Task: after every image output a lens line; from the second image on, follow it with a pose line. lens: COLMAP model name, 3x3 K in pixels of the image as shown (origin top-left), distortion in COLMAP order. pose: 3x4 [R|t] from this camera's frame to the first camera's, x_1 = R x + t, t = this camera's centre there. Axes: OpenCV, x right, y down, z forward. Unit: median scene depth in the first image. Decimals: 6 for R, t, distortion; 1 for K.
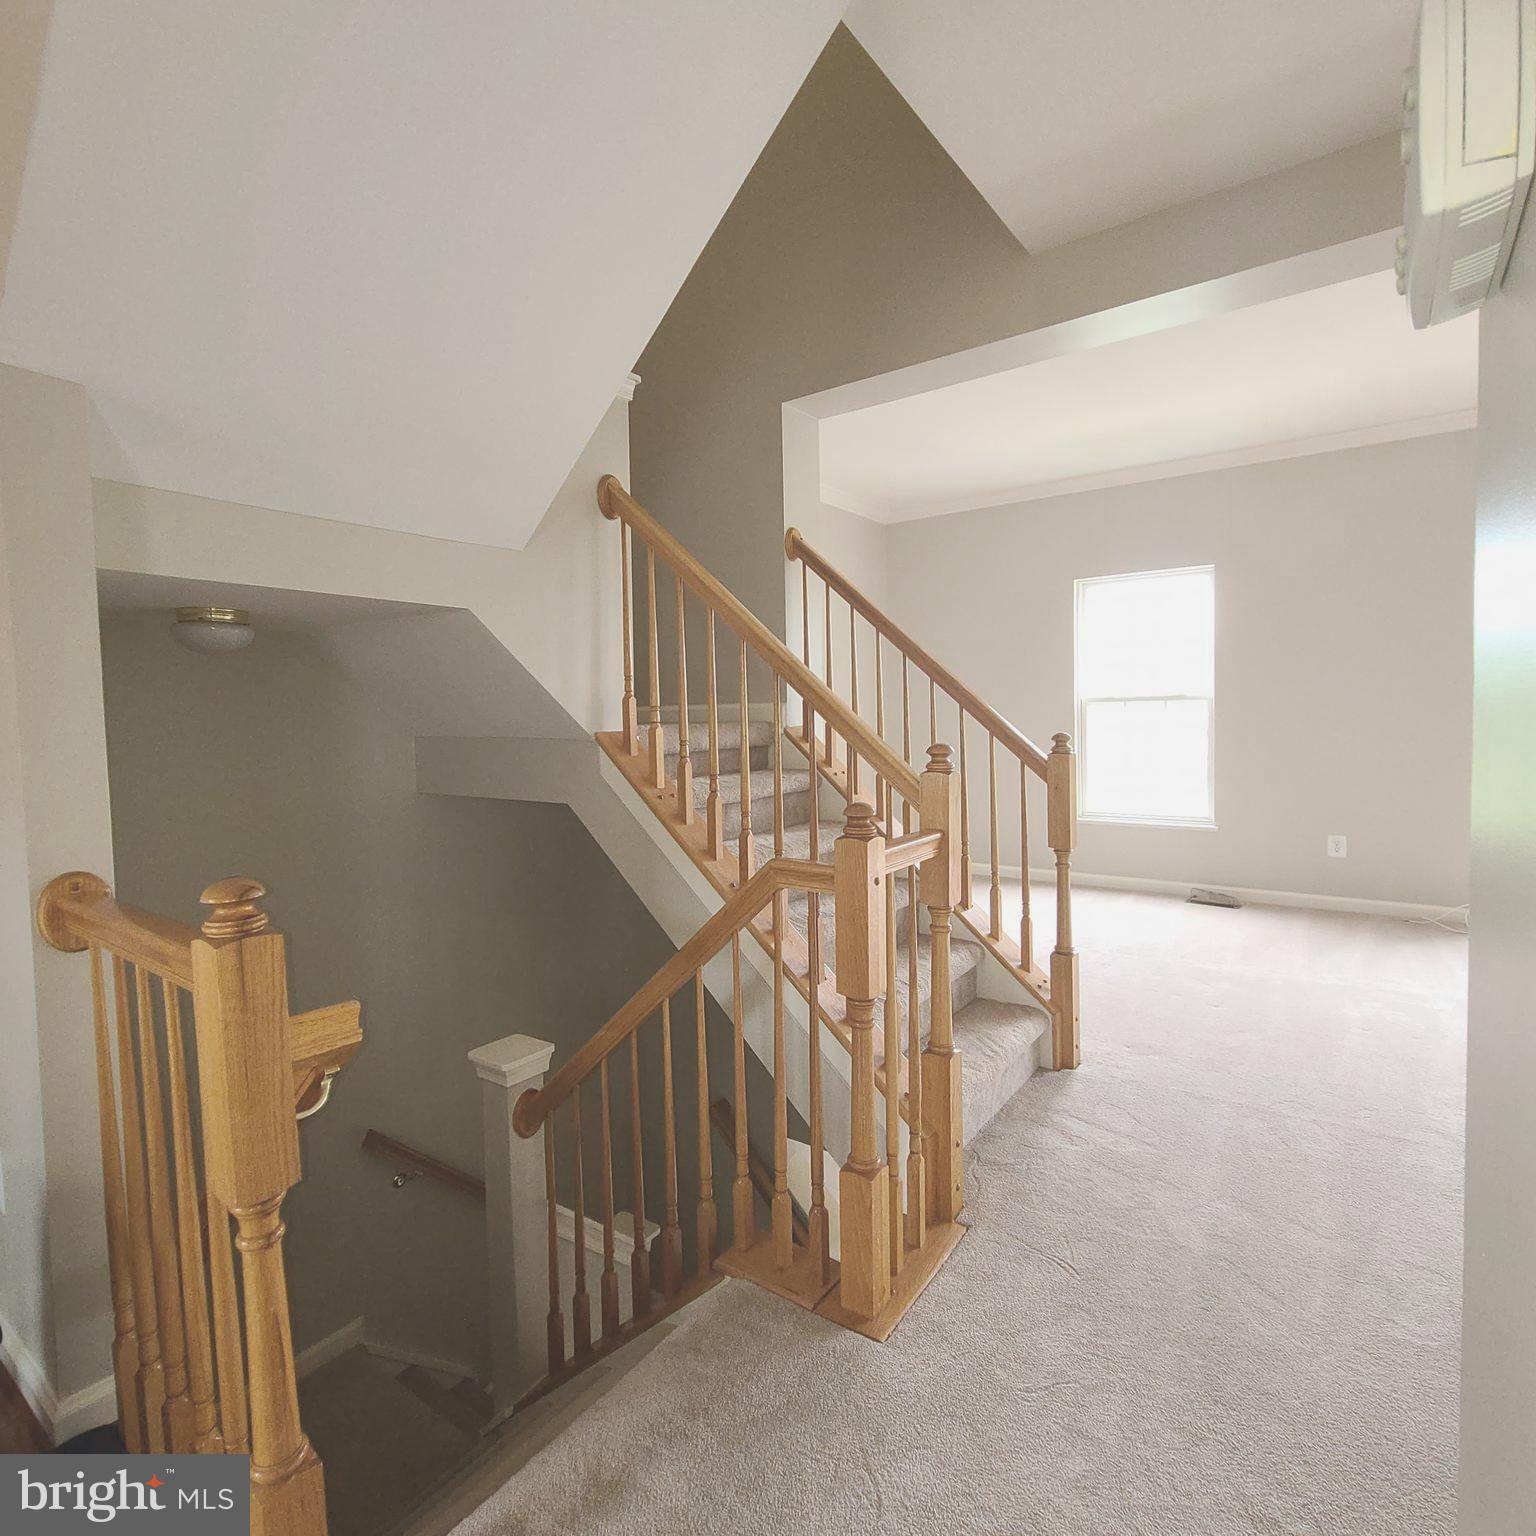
lens RADIAL K [[845.3, 0, 760.3], [0, 845.3, 763.3], [0, 0, 1]] dist [0.005110, -0.003907]
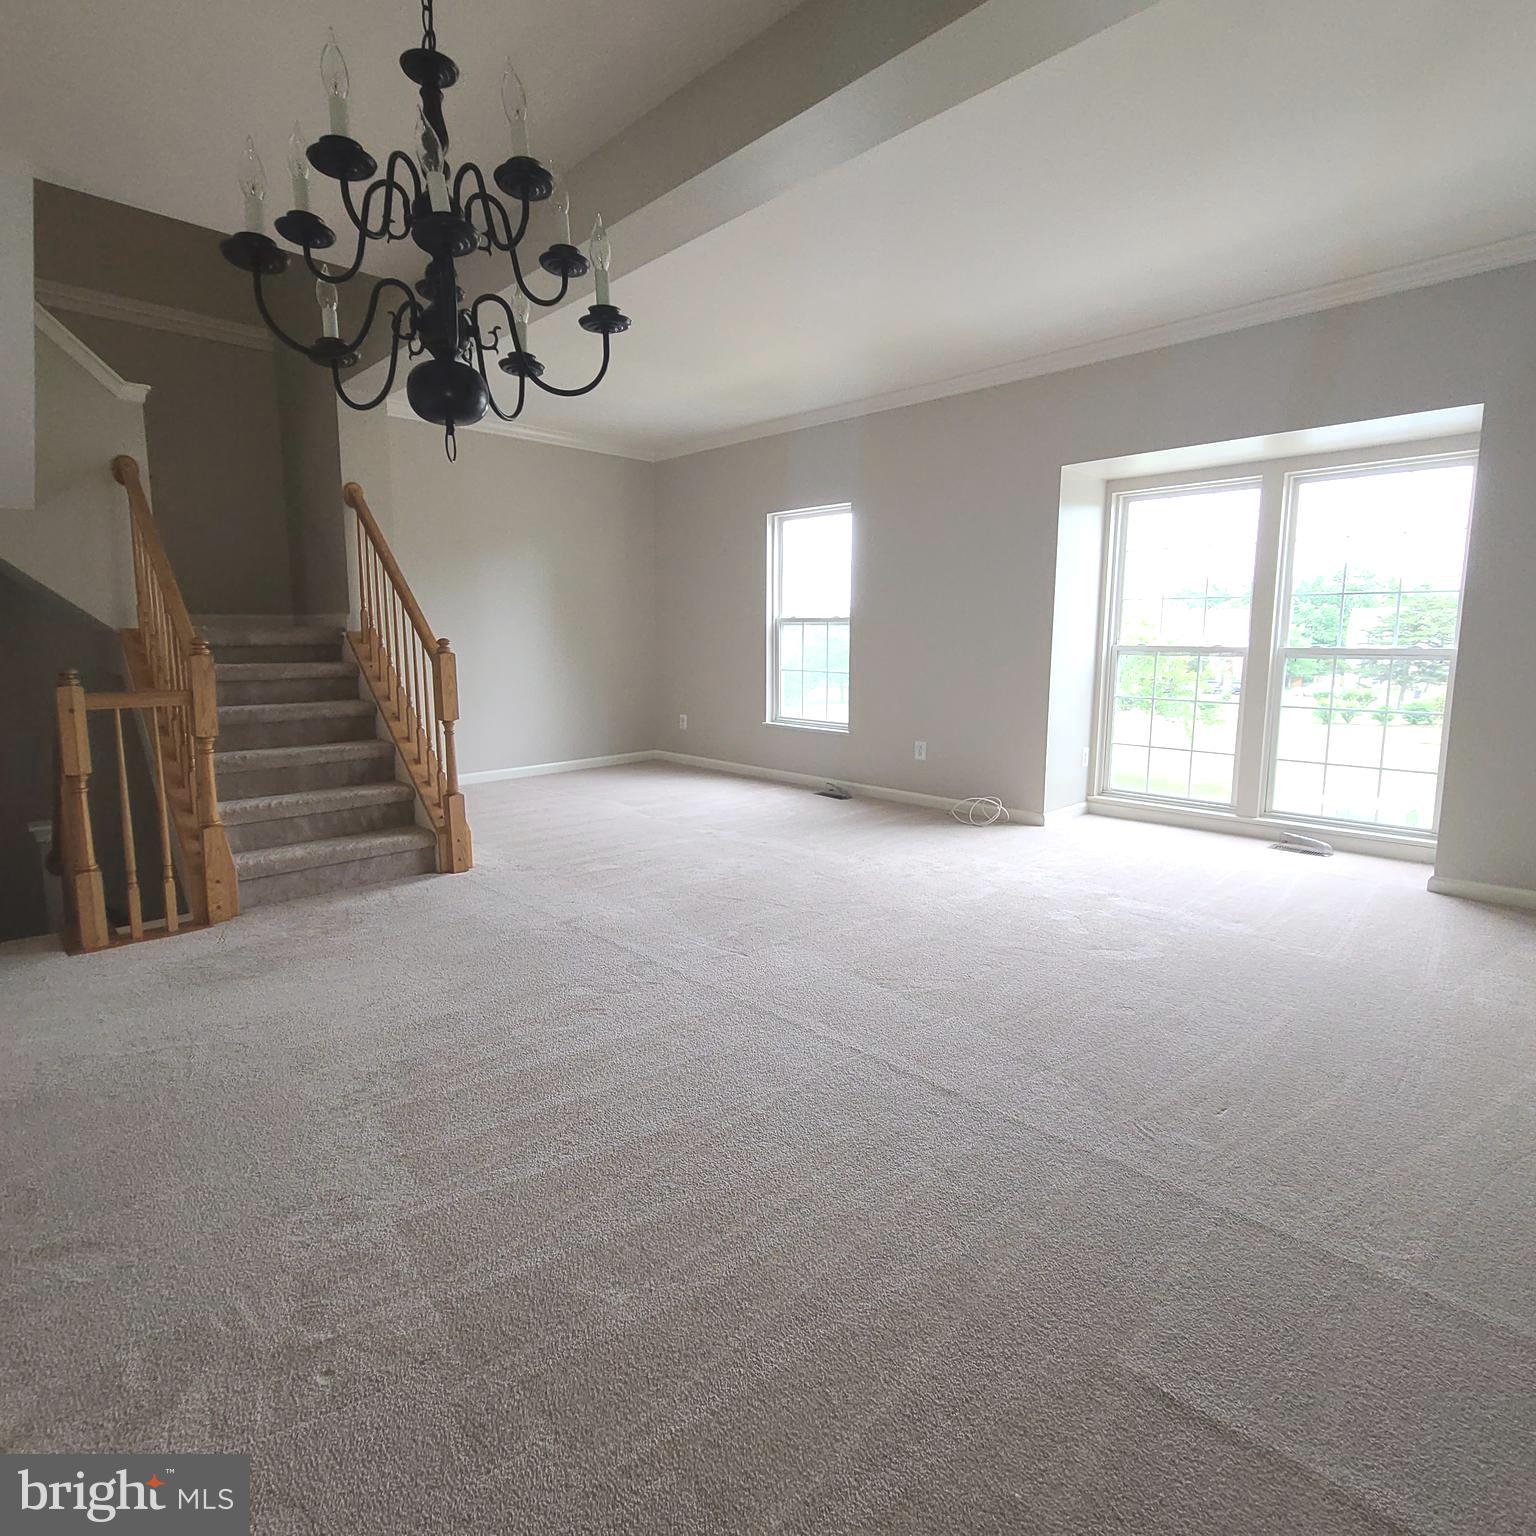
lens RADIAL K [[845.3, 0, 741.1], [0, 845.3, 743.3], [0, 0, 1]] dist [0.005110, -0.003907]
pose [[0.985074, 0.047006, -0.165590, 0.844818], [-0.034855, 0.996534, 0.075537, 0.012192], [0.168566, -0.068638, 0.983298, -0.242830]]
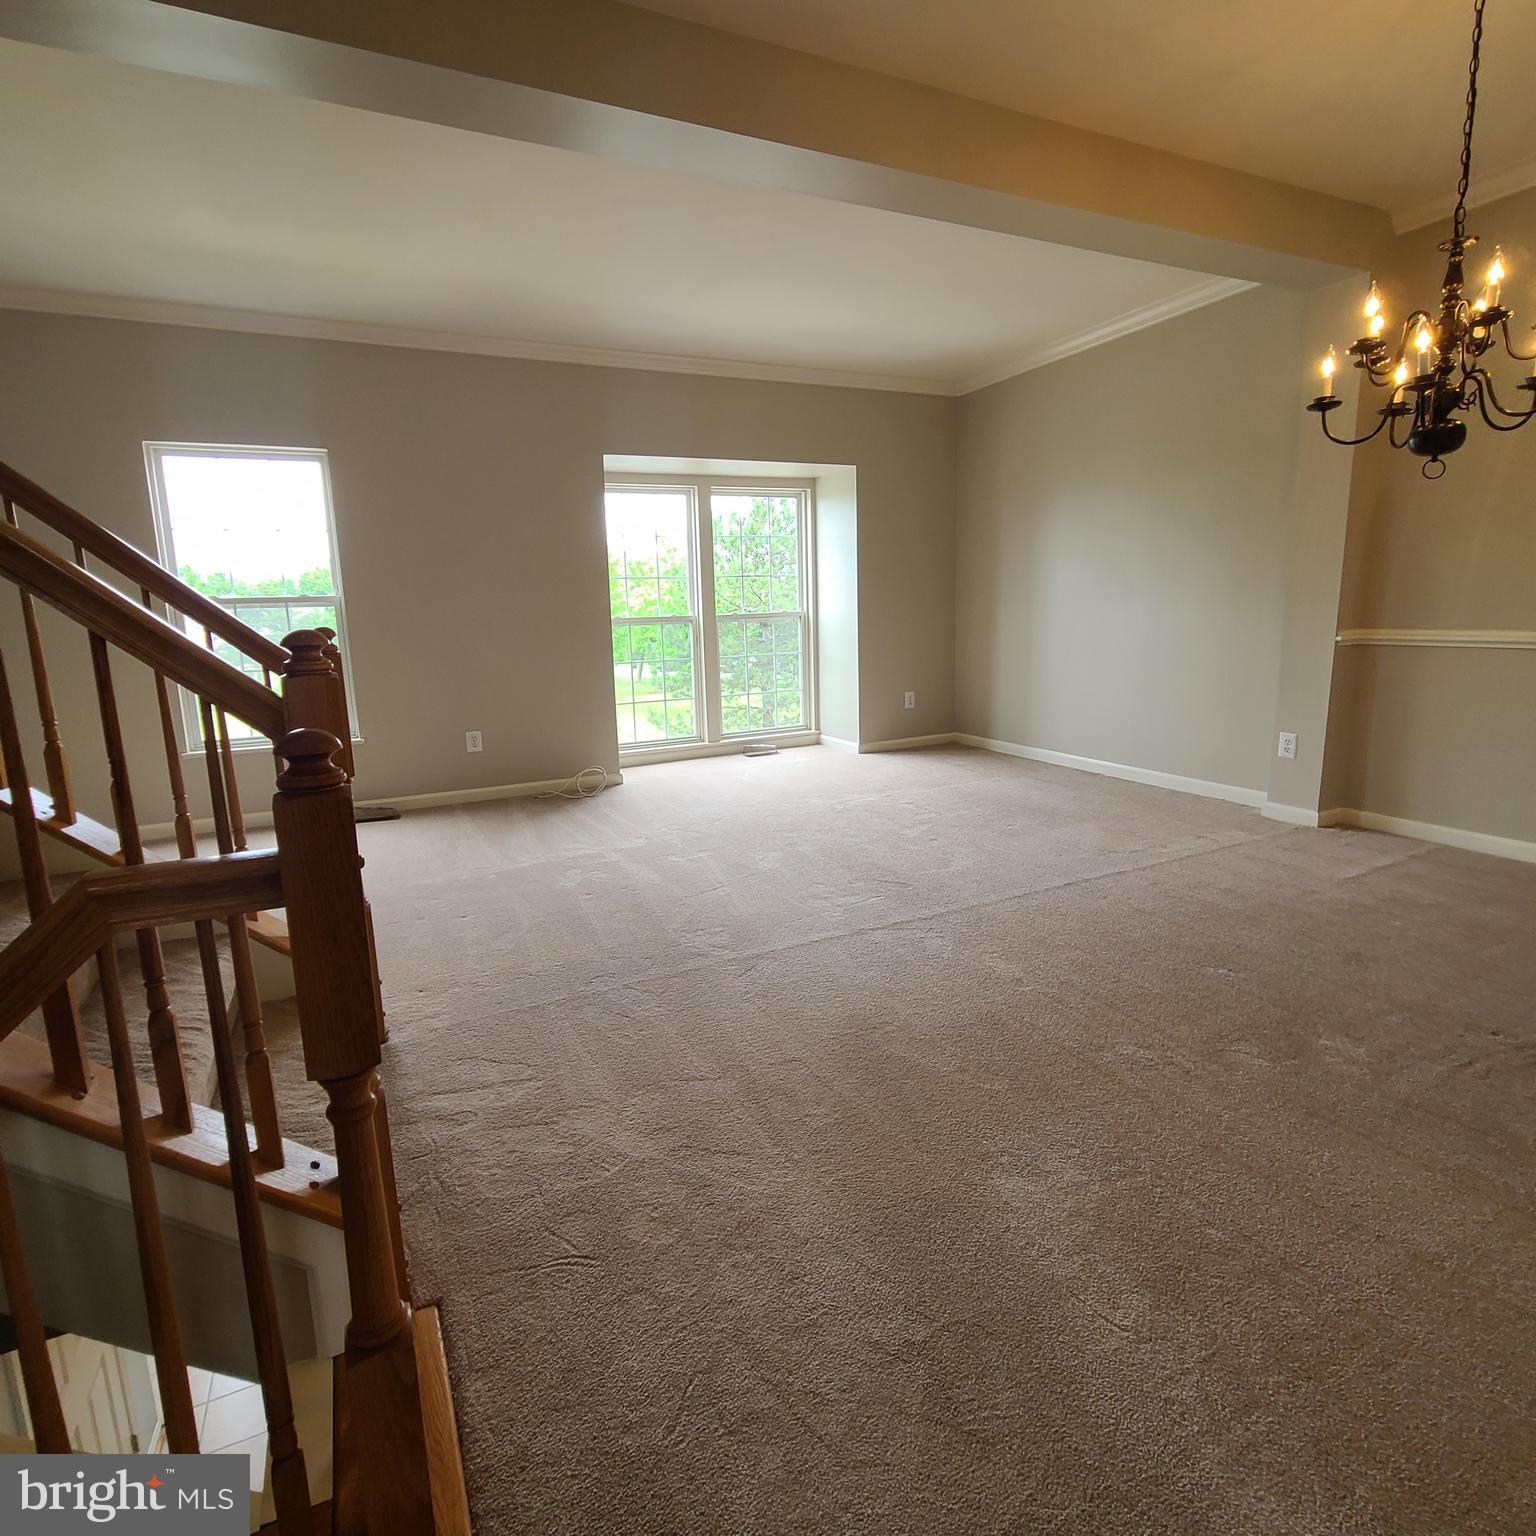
lens RADIAL K [[845.3, 0, 762.6], [0, 845.3, 757.7], [0, 0, 1]] dist [0.005110, -0.003907]
pose [[0.470791, -0.146555, 0.869987, -0.104327], [0.069084, 0.989202, 0.129253, 0.006934], [-0.879536, -0.000749, 0.475832, 0.231784]]
